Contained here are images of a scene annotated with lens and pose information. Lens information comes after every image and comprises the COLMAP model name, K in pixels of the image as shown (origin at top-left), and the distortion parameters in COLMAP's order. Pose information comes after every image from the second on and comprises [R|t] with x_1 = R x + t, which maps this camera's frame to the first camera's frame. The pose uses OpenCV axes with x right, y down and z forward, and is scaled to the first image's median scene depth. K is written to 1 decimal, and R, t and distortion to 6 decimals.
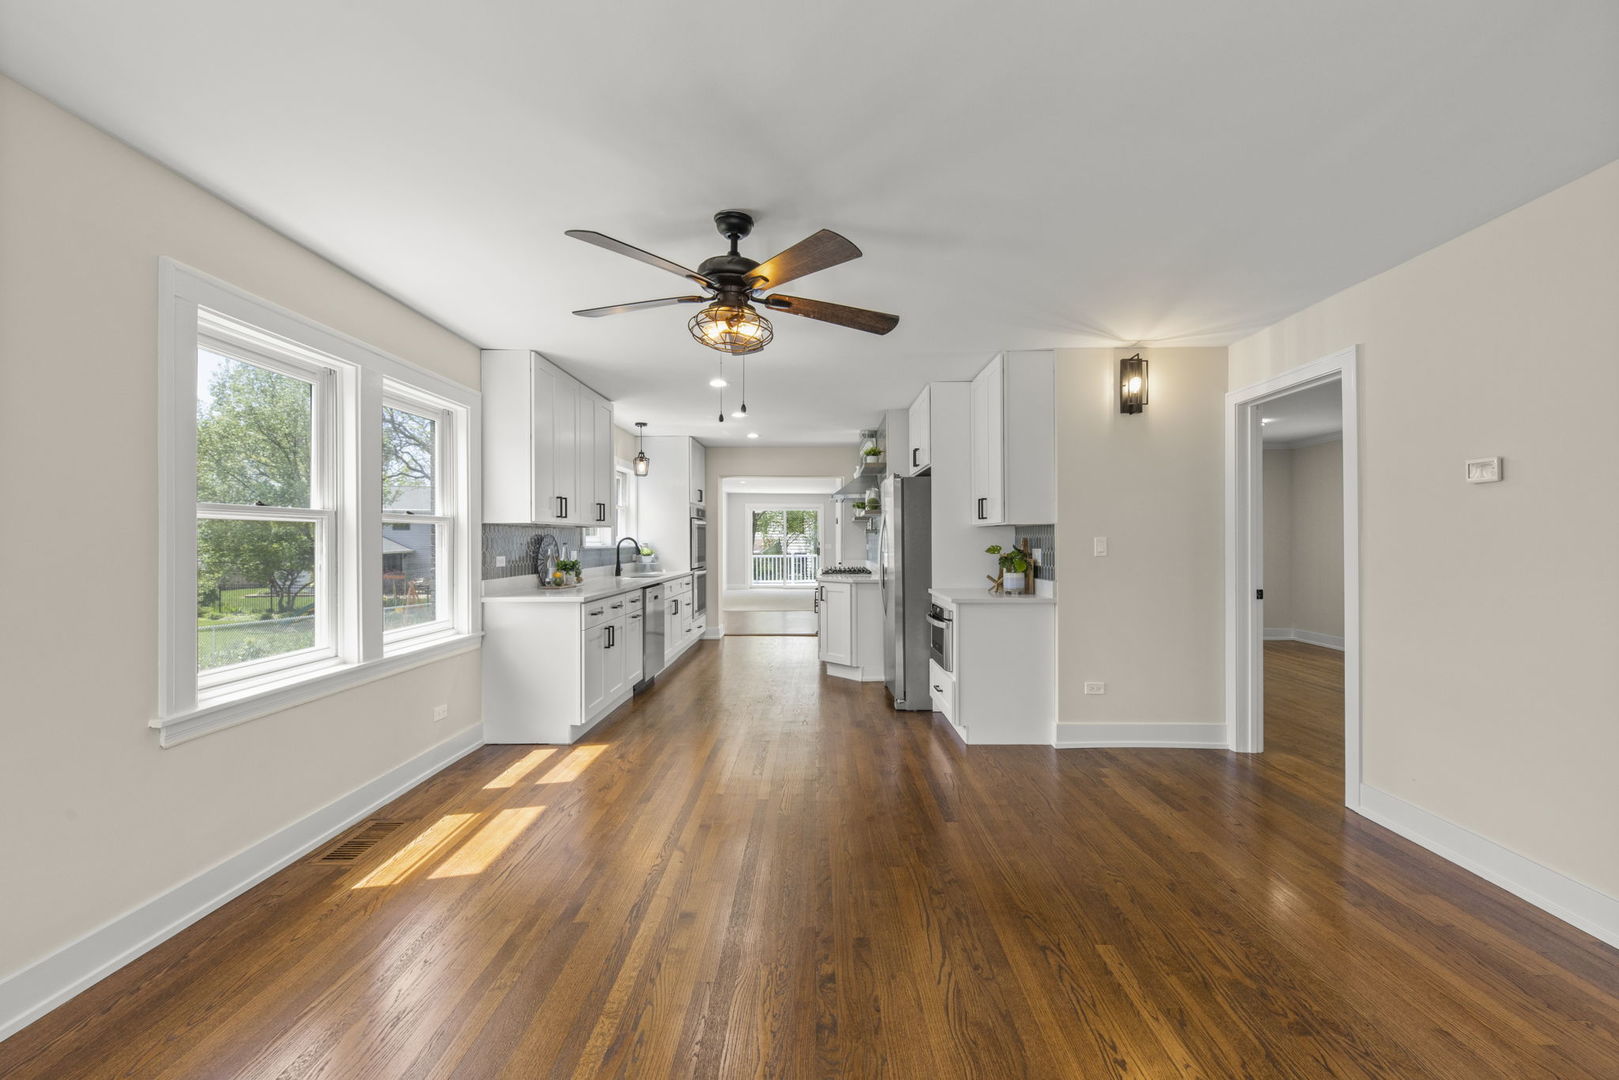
lens RADIAL K [[640.8, 0, 807.0], [0, 640.8, 537.6], [0, 0, 1]] dist [0.014564, 0.000095]
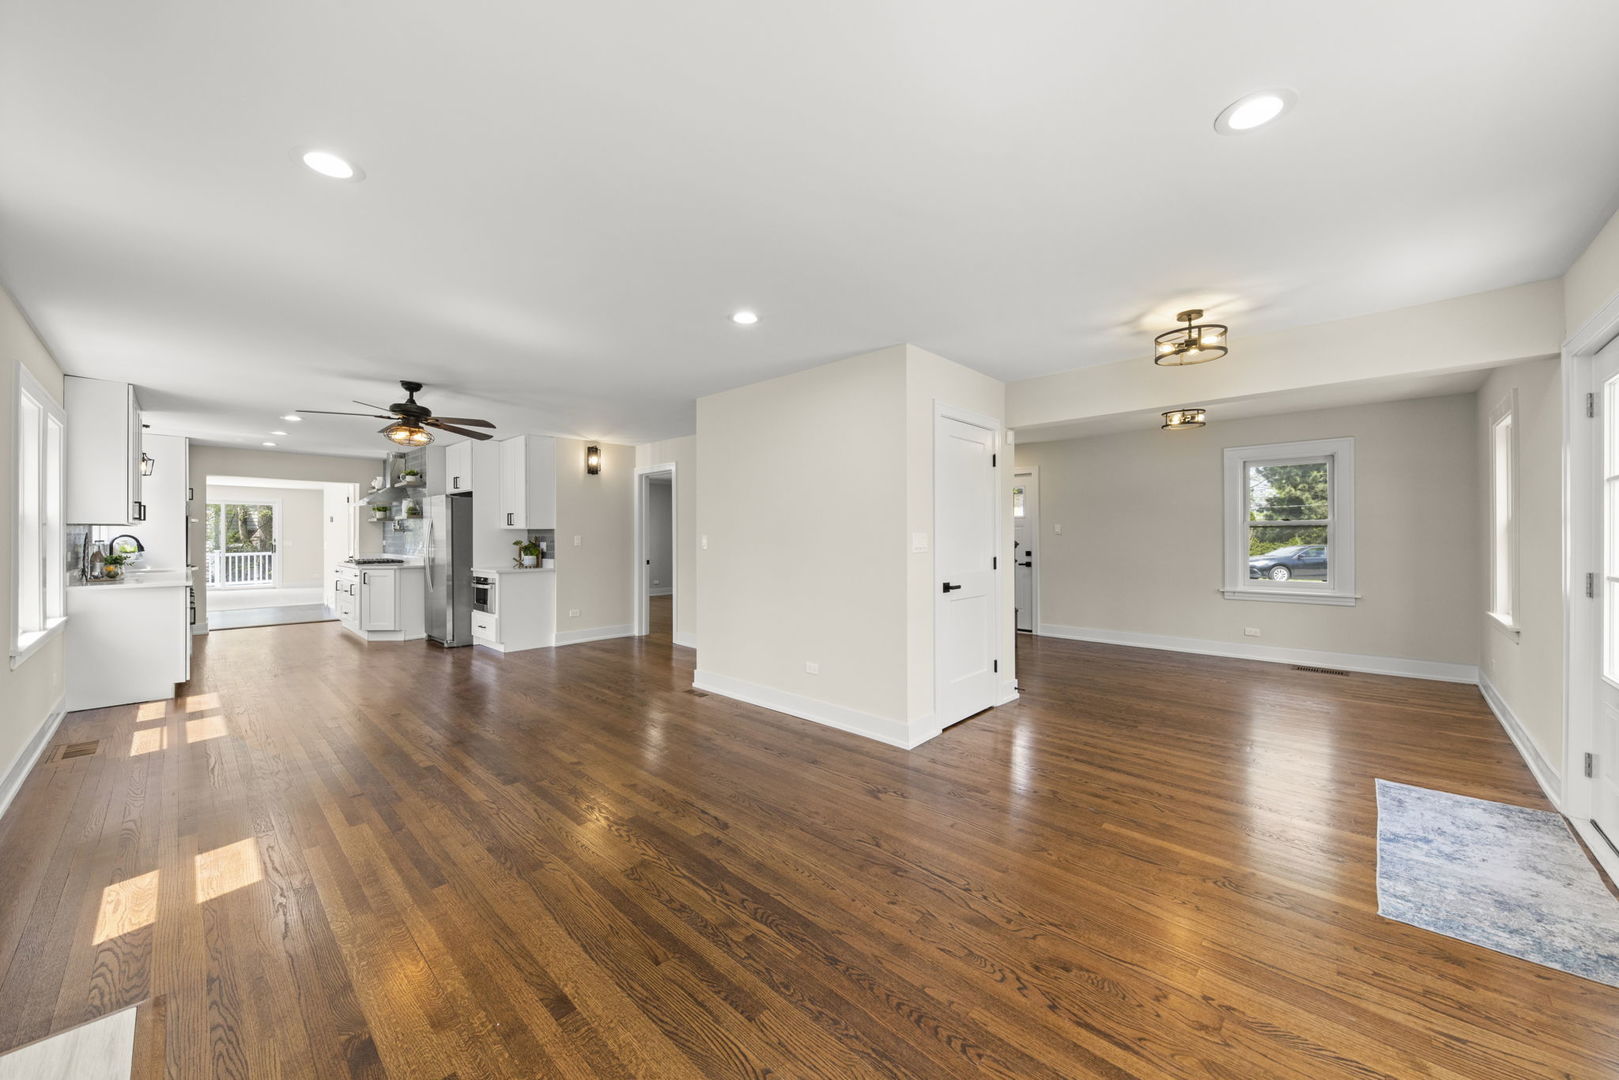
lens RADIAL K [[584.7, 0, 812.6], [0, 584.7, 534.6], [0, 0, 1]] dist [0.001049, -0.000140]
pose [[0.672000, 0.000884, 0.740551, -0.361378], [-0.003053, 0.999994, 0.001577, -0.009226], [-0.740545, -0.003321, 0.671998, -0.688435]]
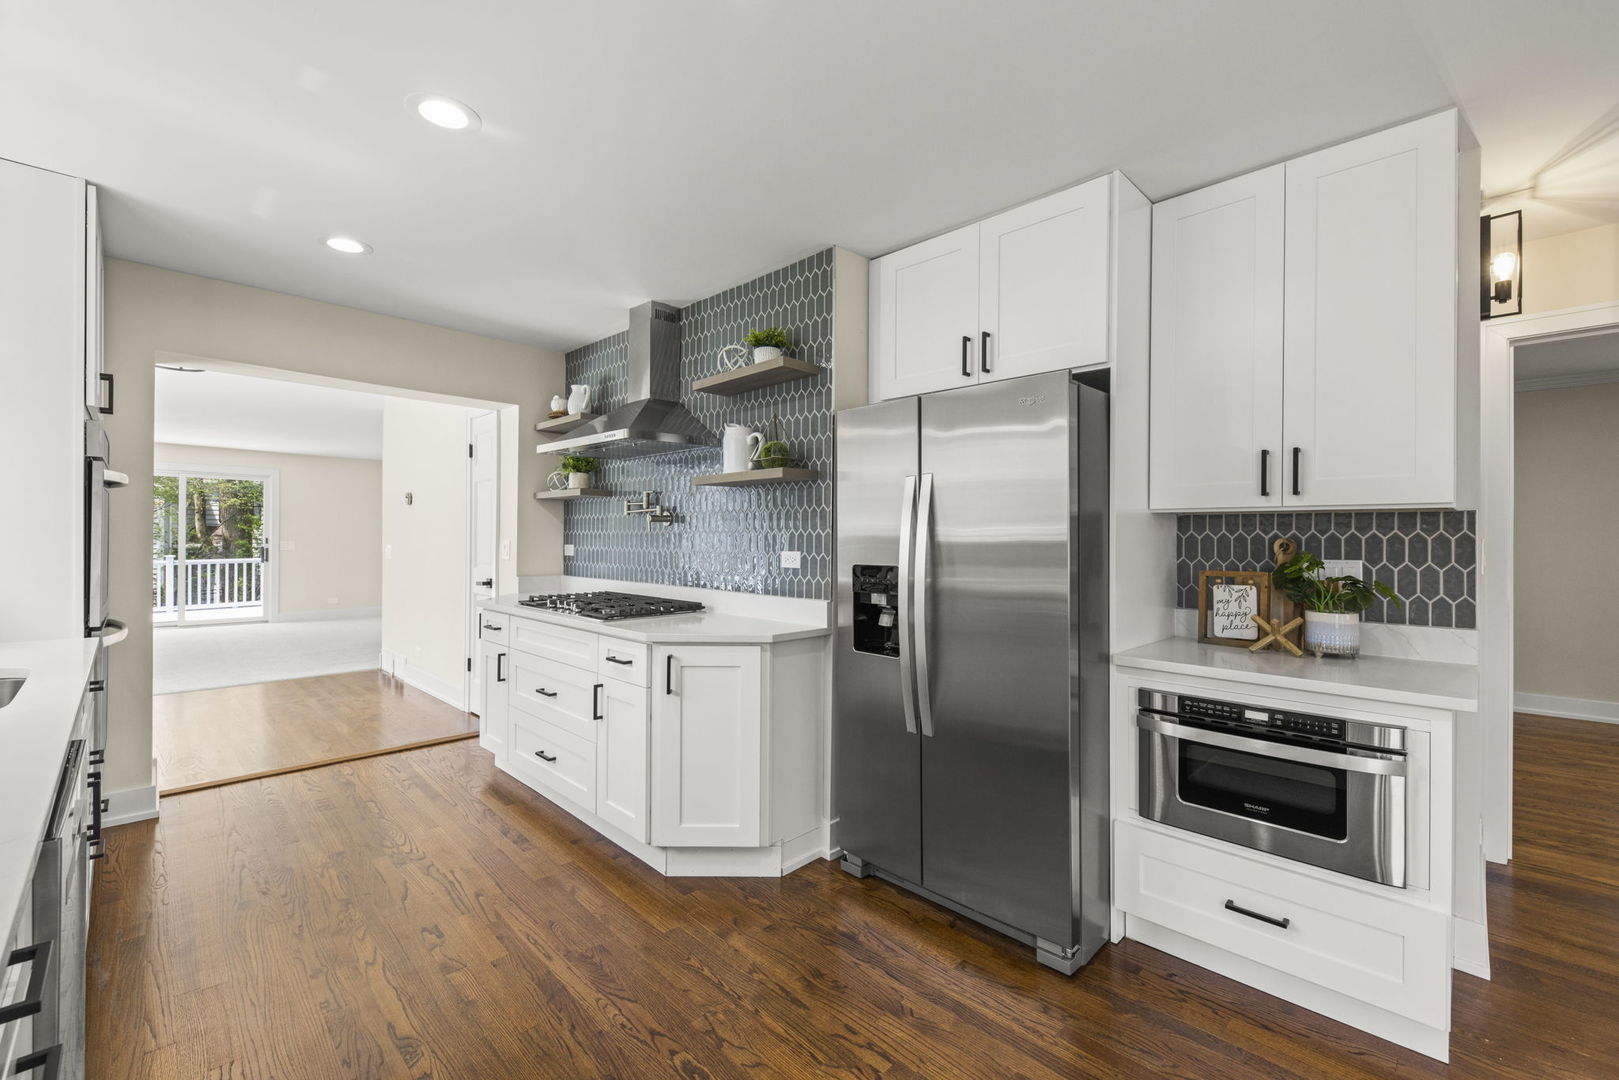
lens RADIAL K [[669.9, 0, 809.5], [0, 669.9, 540.0], [0, 0, 1]] dist [0.000304, 0.000040]
pose [[0.692982, 0.003932, 0.720944, -0.309942], [-0.011342, 0.999921, 0.005448, 0.002936], [-0.720866, -0.011952, 0.692972, 0.974908]]
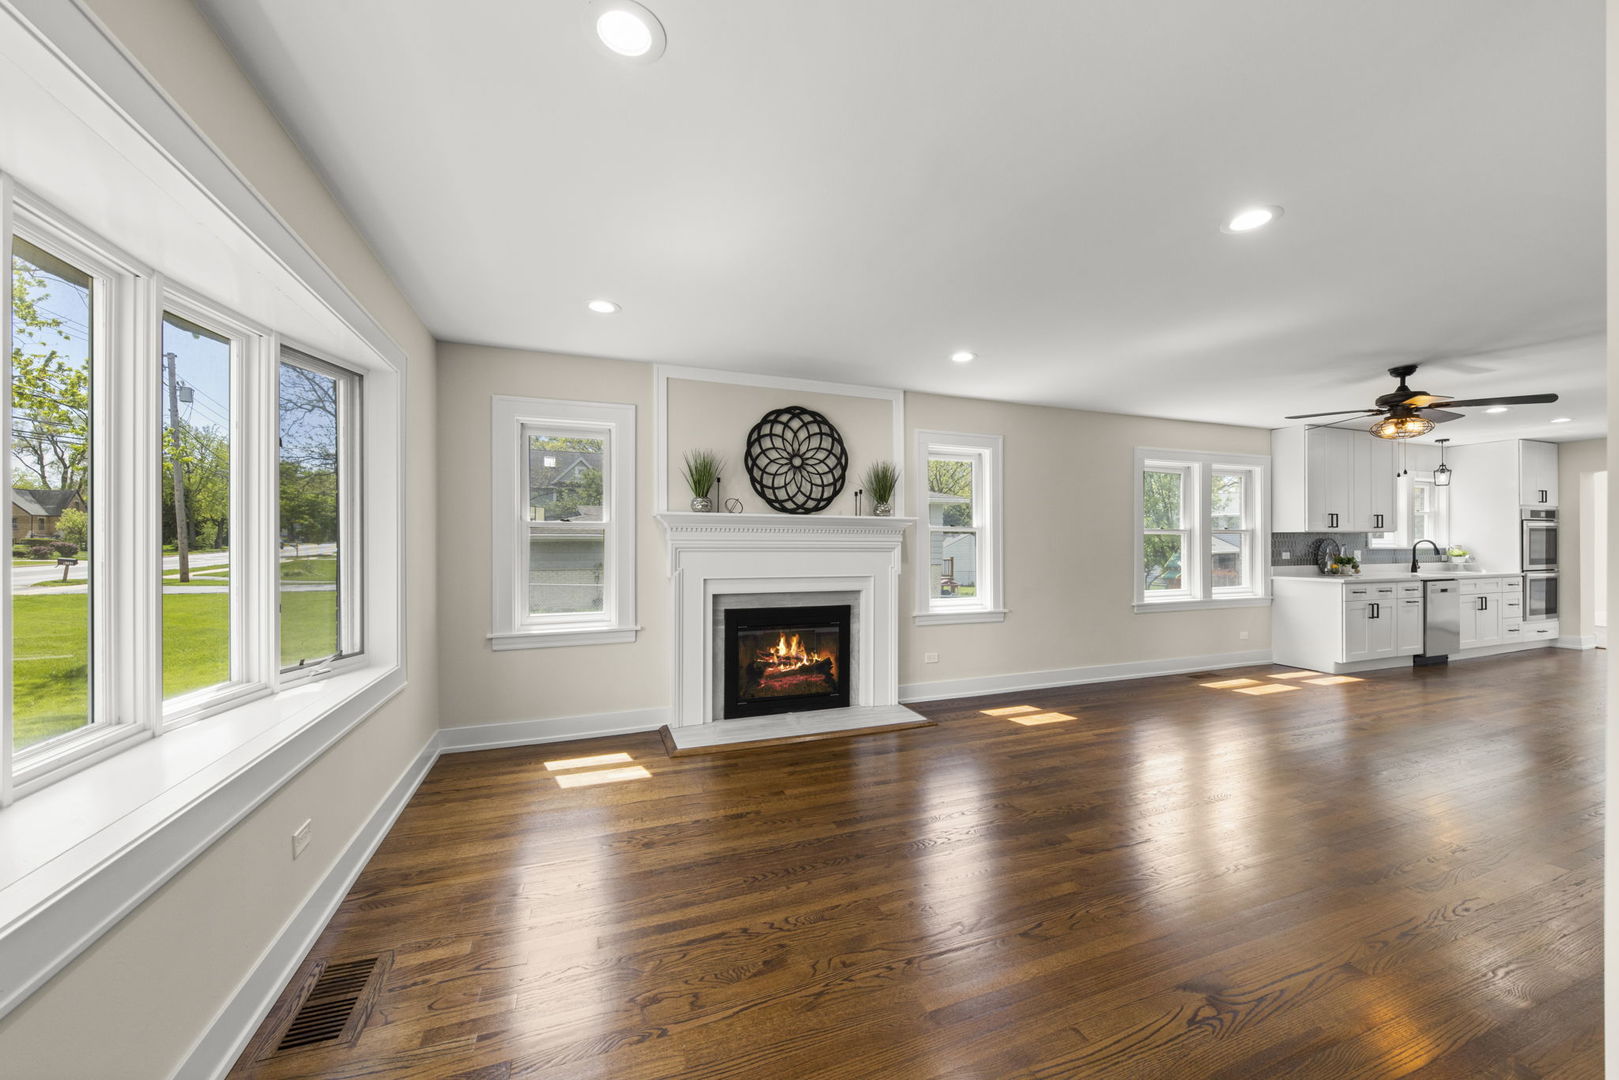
lens RADIAL K [[590.5, 0, 809.5], [0, 590.5, 540.0], [0, 0, 1]] dist [0.001091, -0.000012]
pose [[0.372332, -0.001647, -0.928098, 0.463151], [0.004529, 0.999990, 0.000043, -0.007647], [0.928088, -0.004219, 0.372336, -0.673752]]
